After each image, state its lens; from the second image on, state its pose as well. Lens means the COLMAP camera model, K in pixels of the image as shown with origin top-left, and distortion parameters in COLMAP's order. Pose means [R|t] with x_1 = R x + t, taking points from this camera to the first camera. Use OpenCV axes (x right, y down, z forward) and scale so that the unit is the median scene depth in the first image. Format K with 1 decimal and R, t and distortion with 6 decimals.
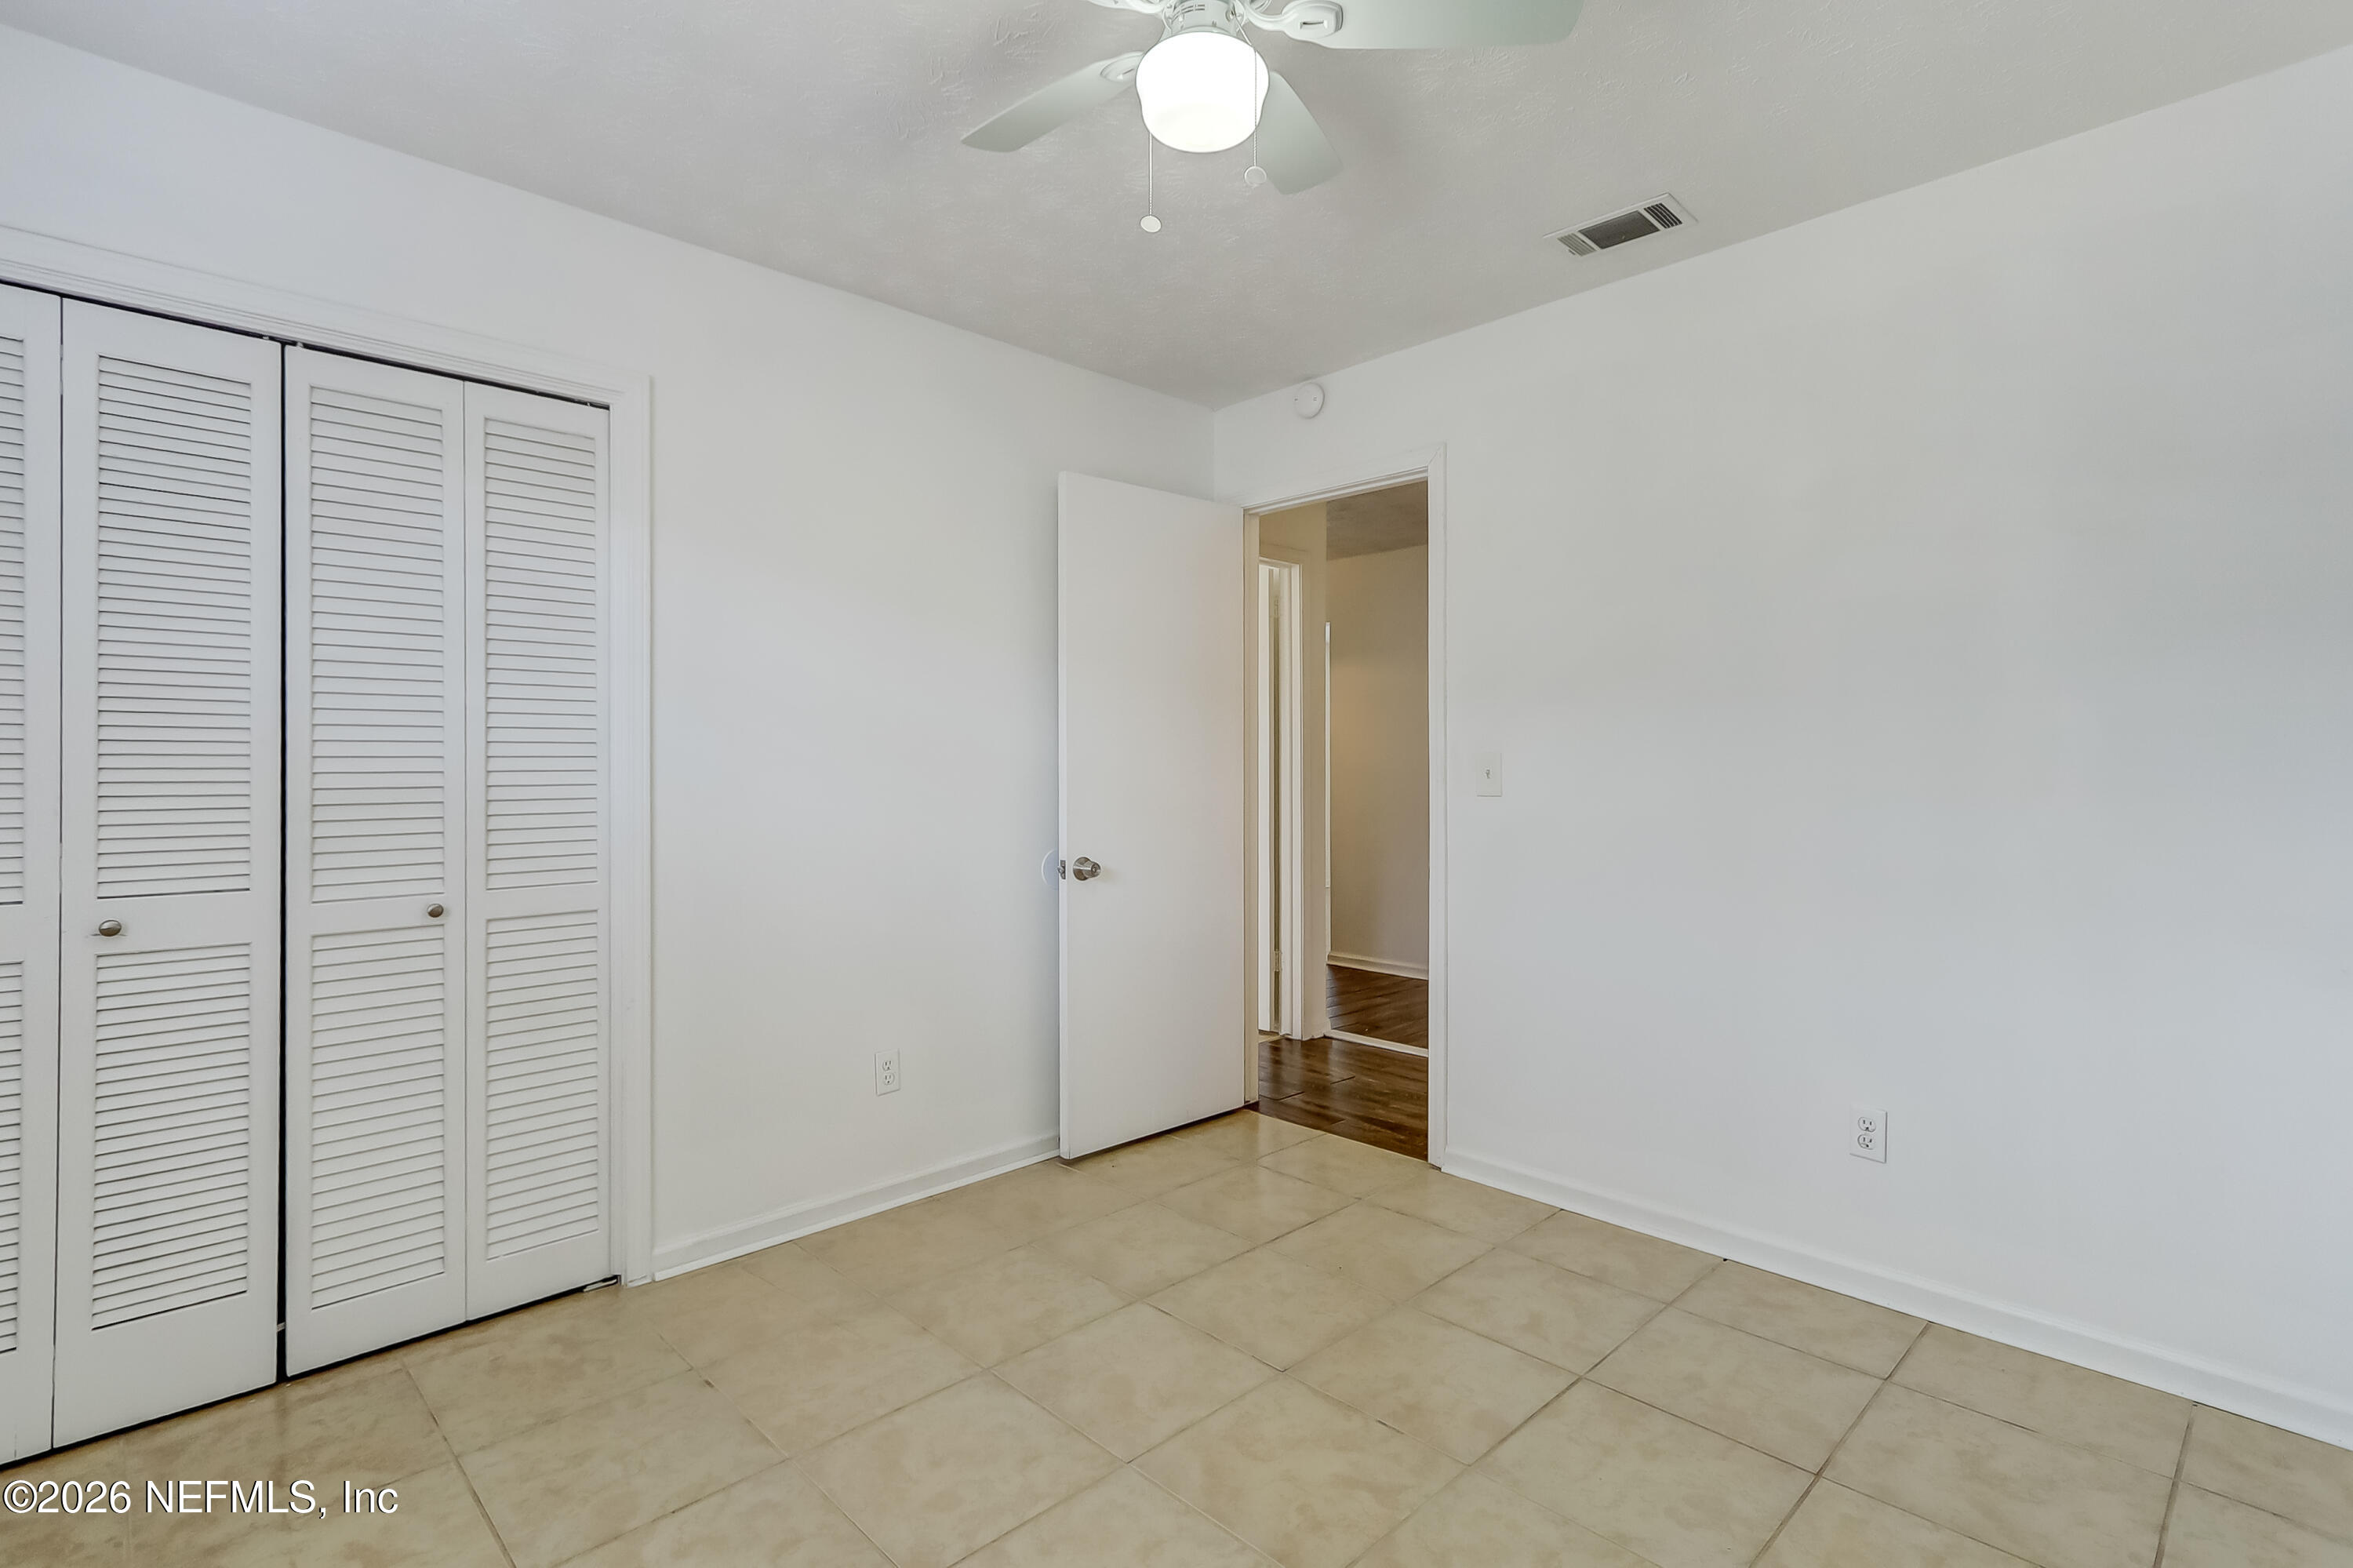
lens RADIAL K [[1103.5, 0, 1164.8], [0, 1103.5, 770.8], [0, 0, 1]] dist [0.012945, 0.000448]
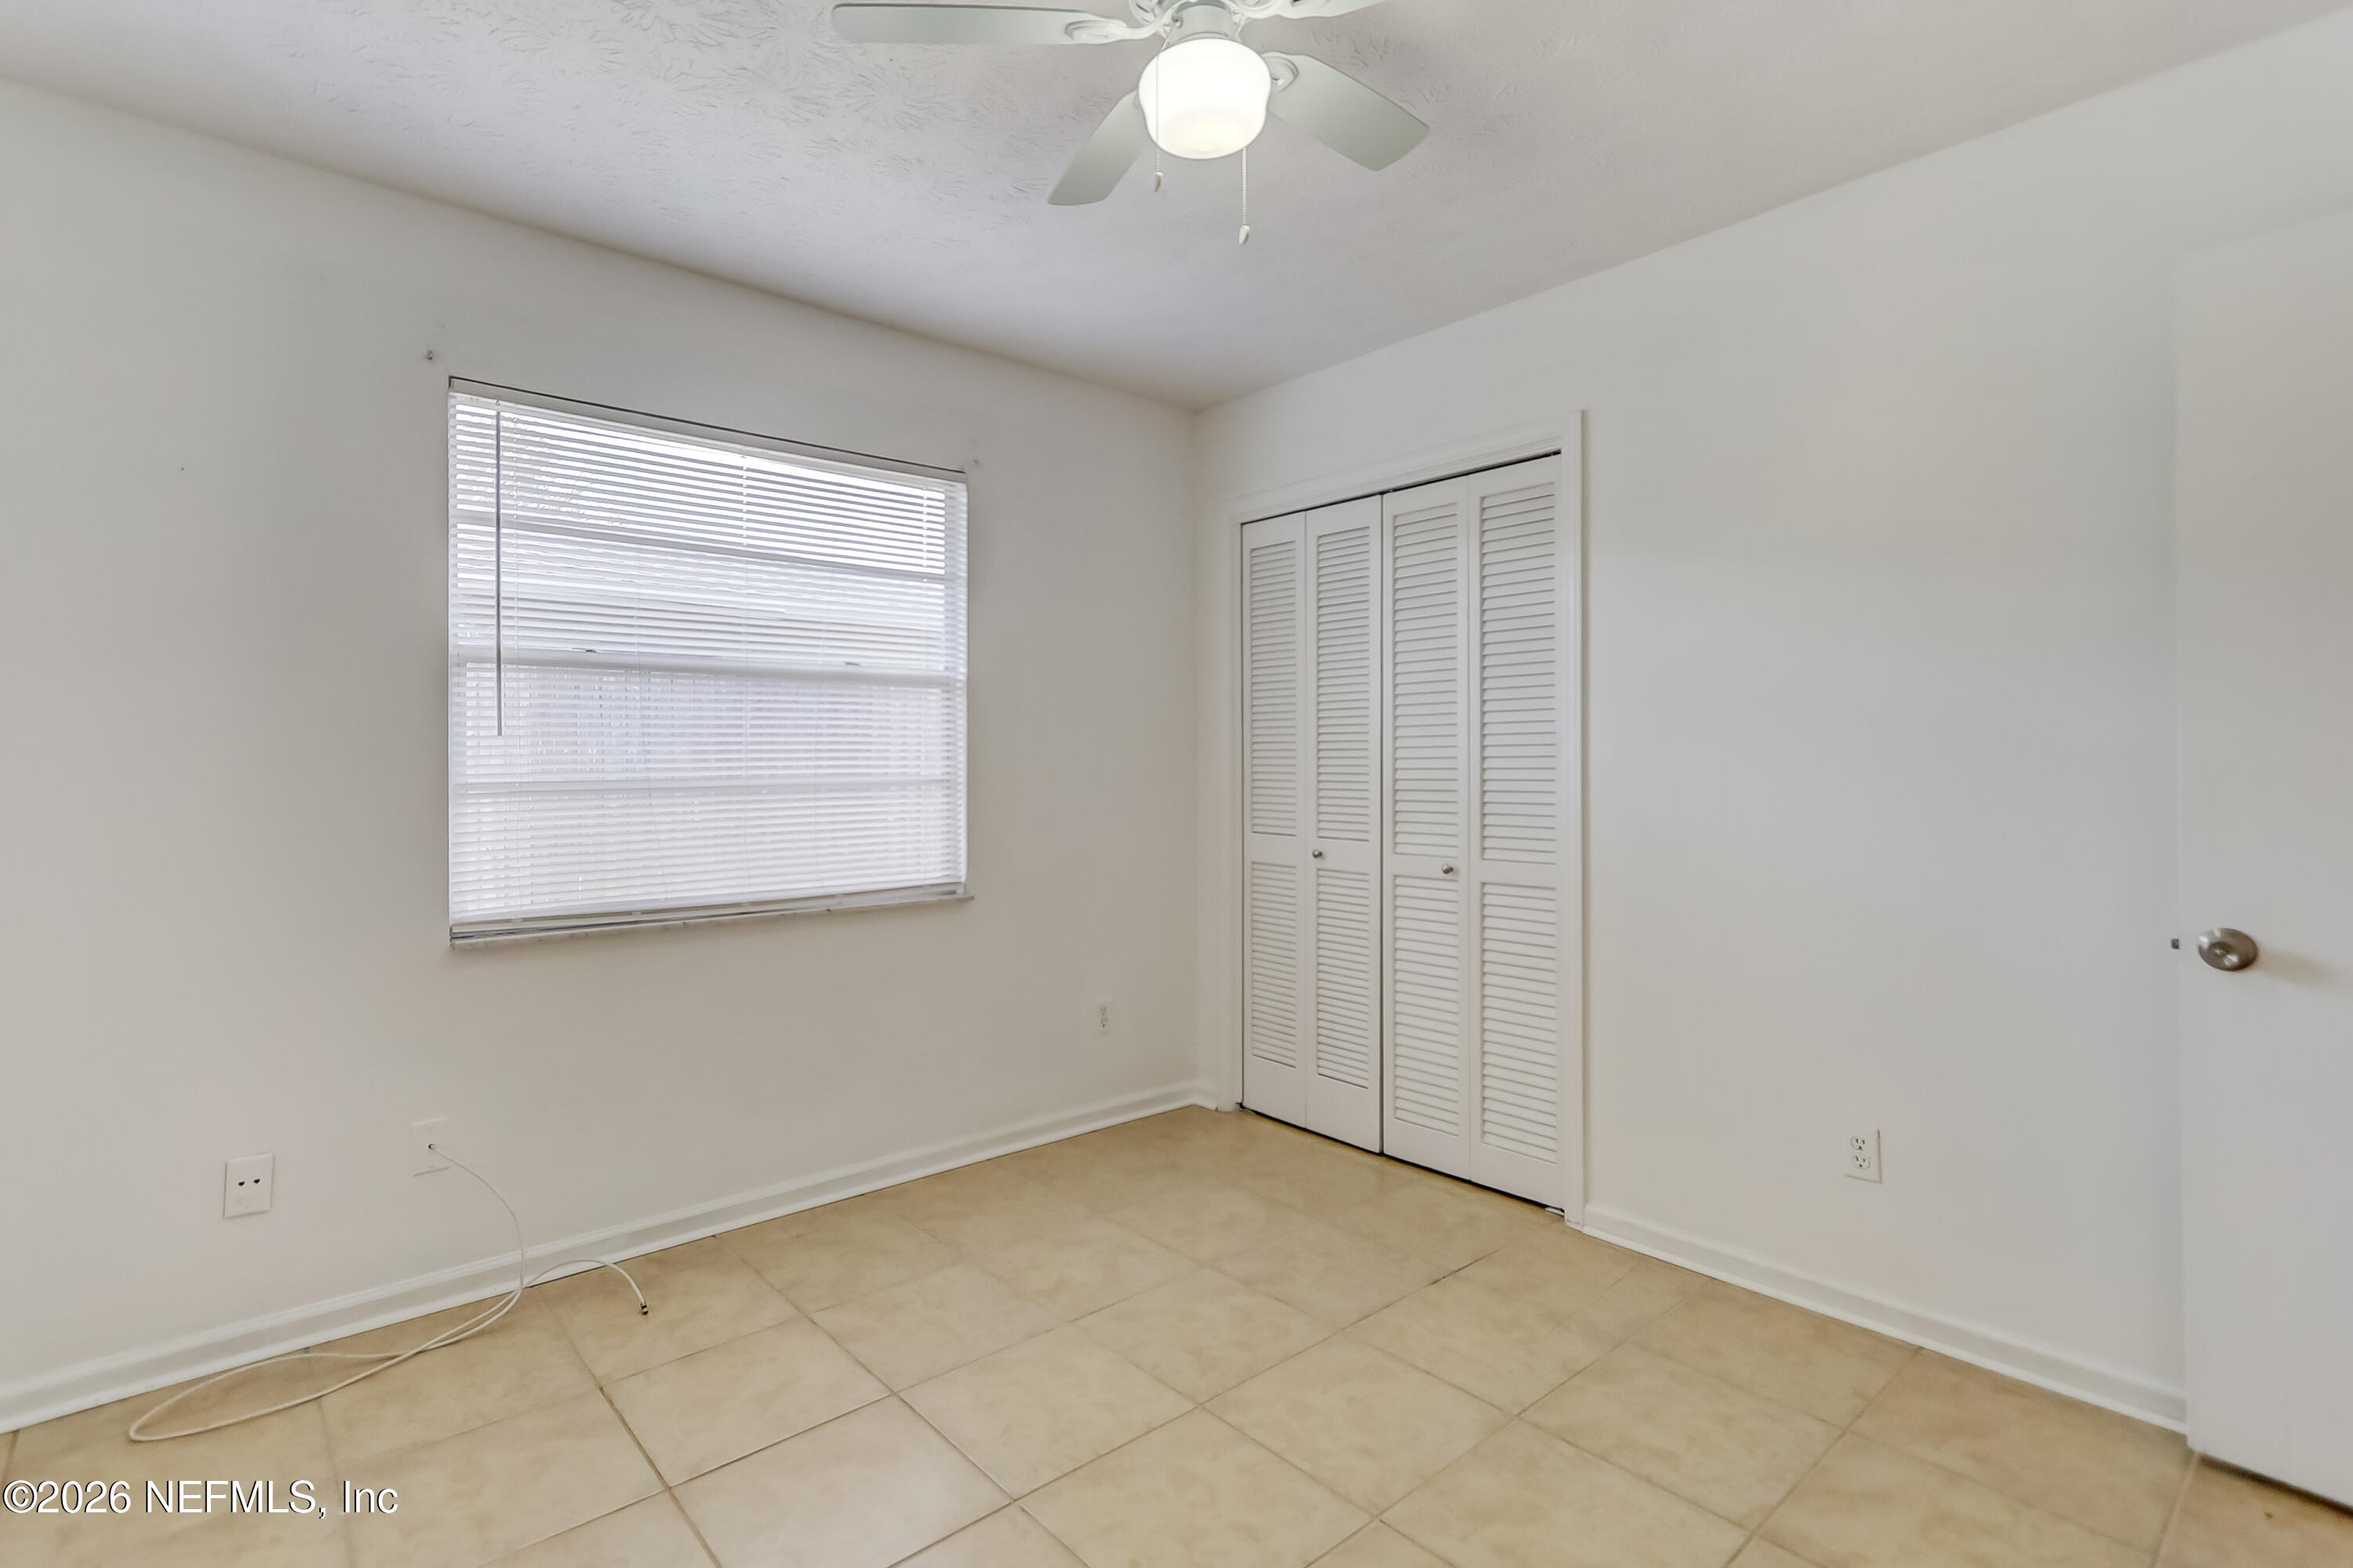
lens RADIAL K [[1103.5, 0, 1164.1], [0, 1103.5, 775.2], [0, 0, 1]] dist [0.012945, 0.000448]
pose [[-0.026898, 0.012056, -0.999565, 0.711339], [-0.003839, 0.999919, 0.012163, -0.005790], [0.999631, 0.004164, -0.026850, 0.674557]]
